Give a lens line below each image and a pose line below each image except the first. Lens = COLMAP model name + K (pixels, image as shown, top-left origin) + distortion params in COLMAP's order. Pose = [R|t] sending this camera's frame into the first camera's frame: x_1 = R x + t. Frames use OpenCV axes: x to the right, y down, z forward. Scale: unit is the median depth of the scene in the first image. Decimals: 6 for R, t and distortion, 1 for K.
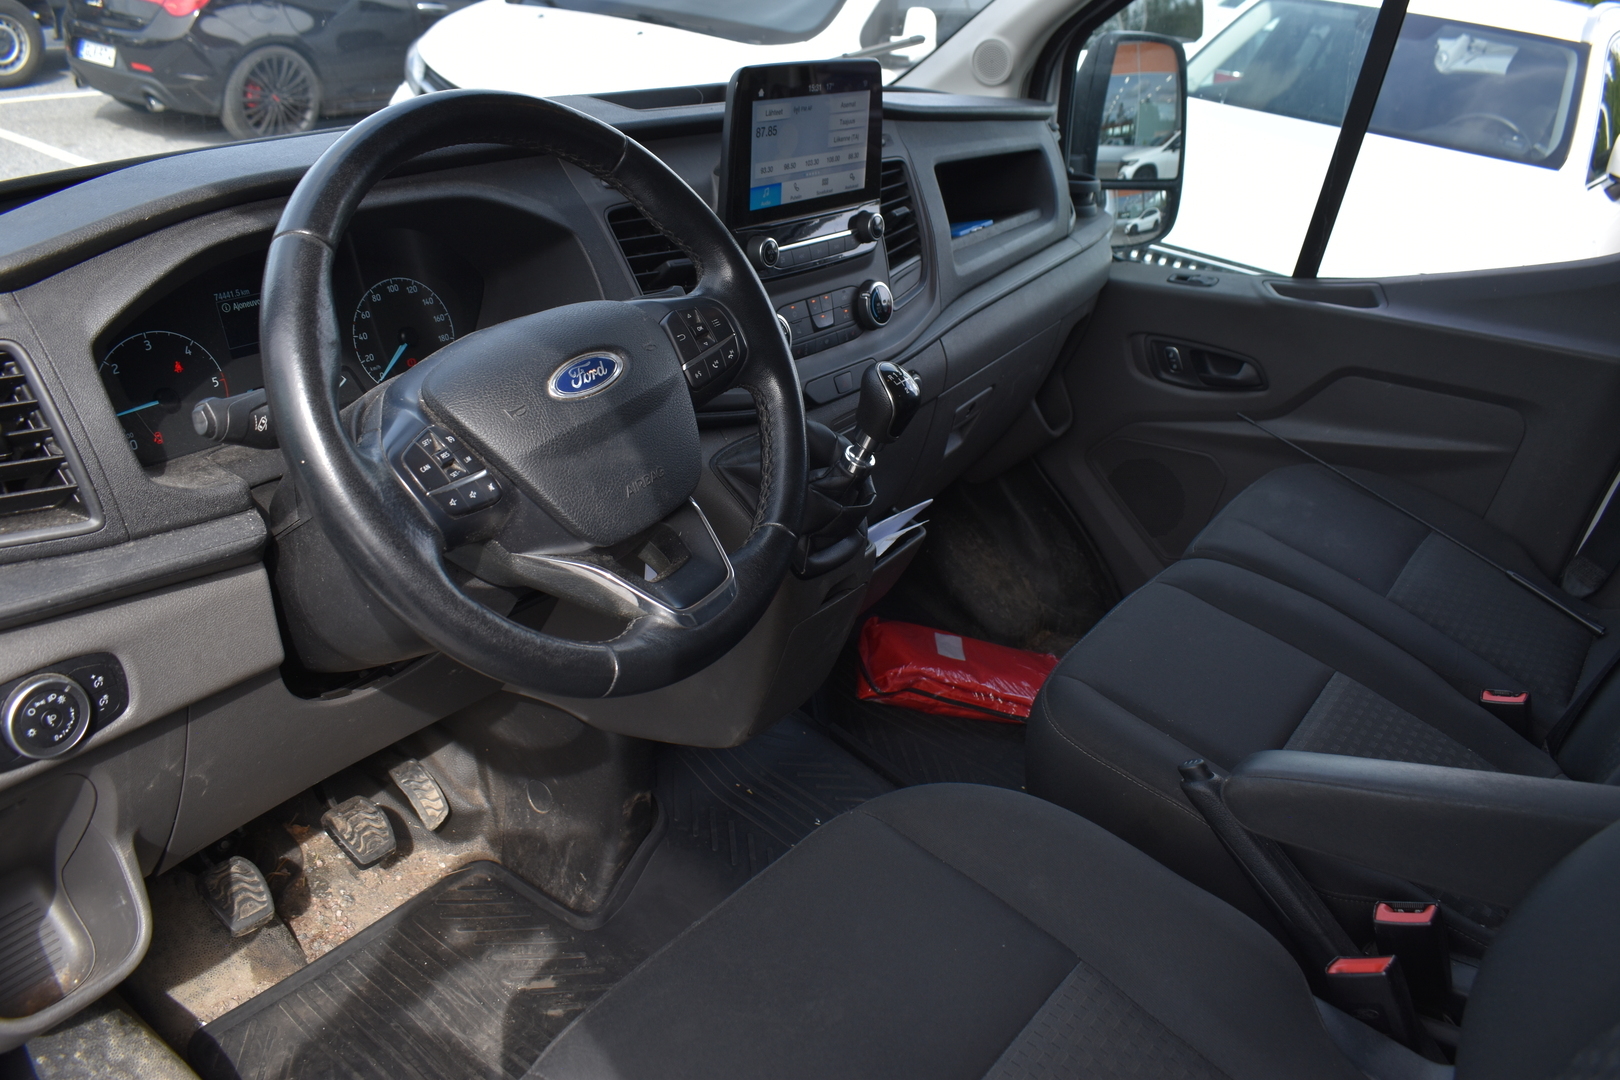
lens RADIAL K [[1265.5, 0, 810.0], [0, 1265.5, 540.0], [0, 0, 1]] dist [-0.030977, -0.114095]
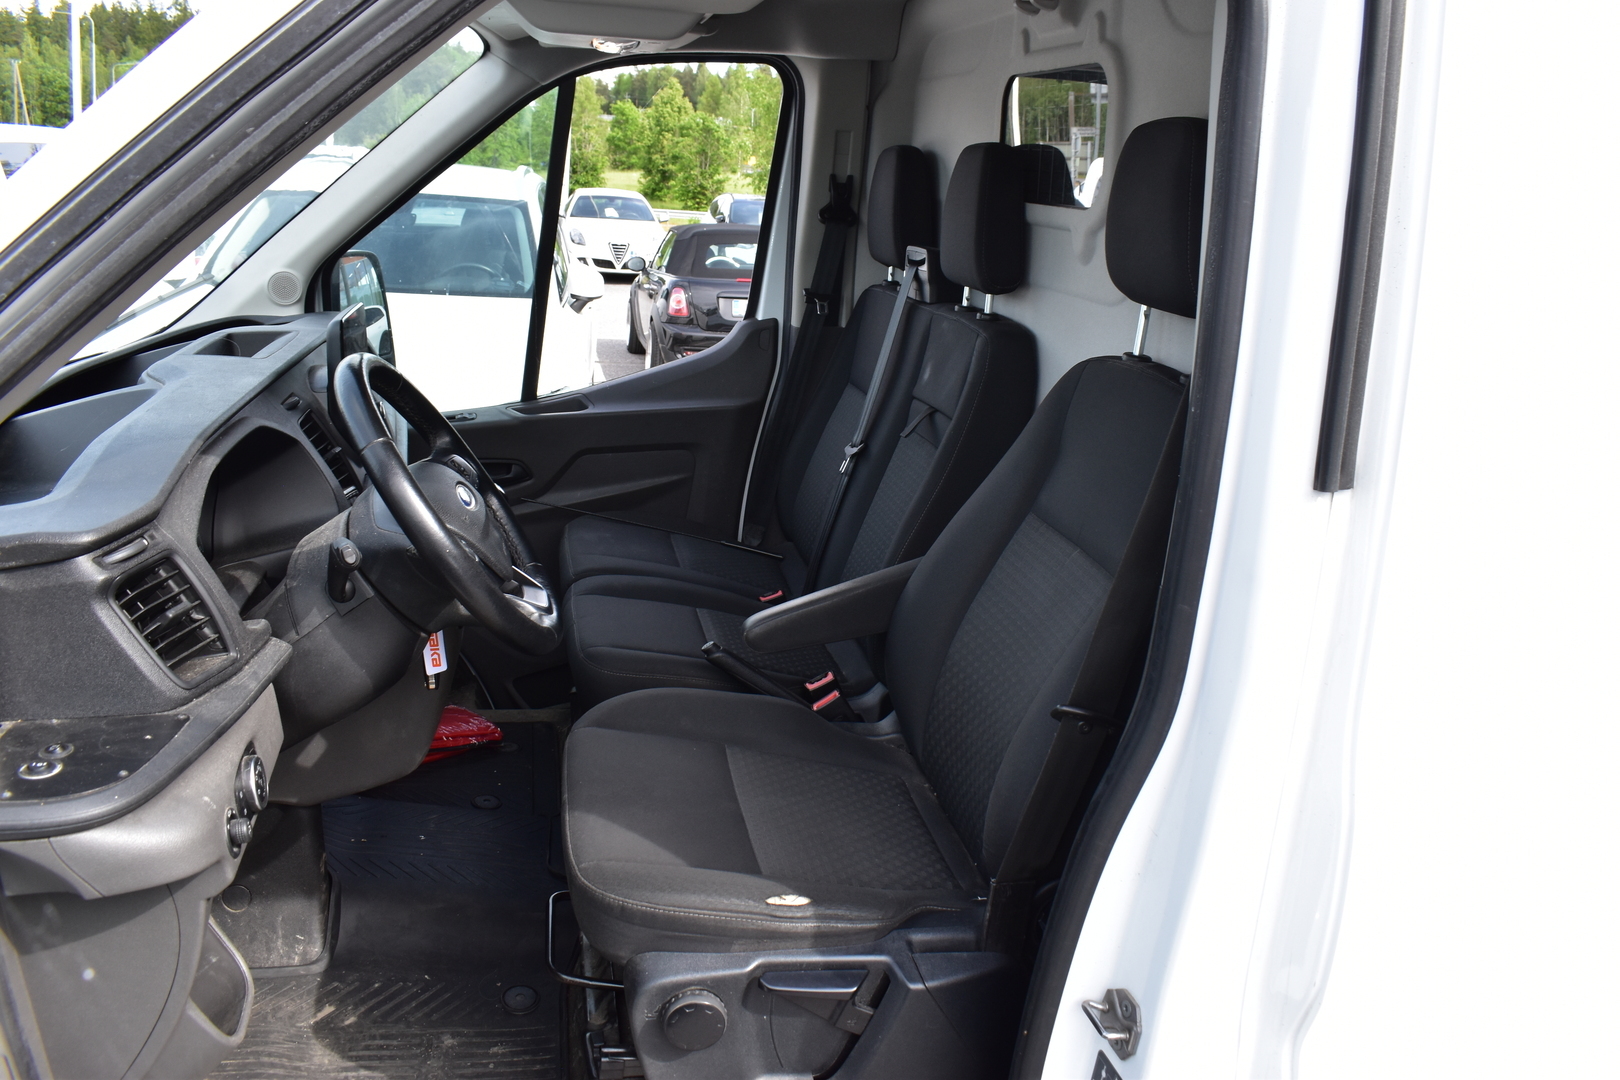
lens RADIAL K [[1265.5, 0, 810.0], [0, 1265.5, 540.0], [0, 0, 1]] dist [-0.030977, -0.114095]
pose [[0.663247, -0.246564, 0.706618, -0.514902], [0.327692, 0.944528, 0.022000, 0.024138], [-0.672846, 0.216962, 0.707253, -0.264804]]
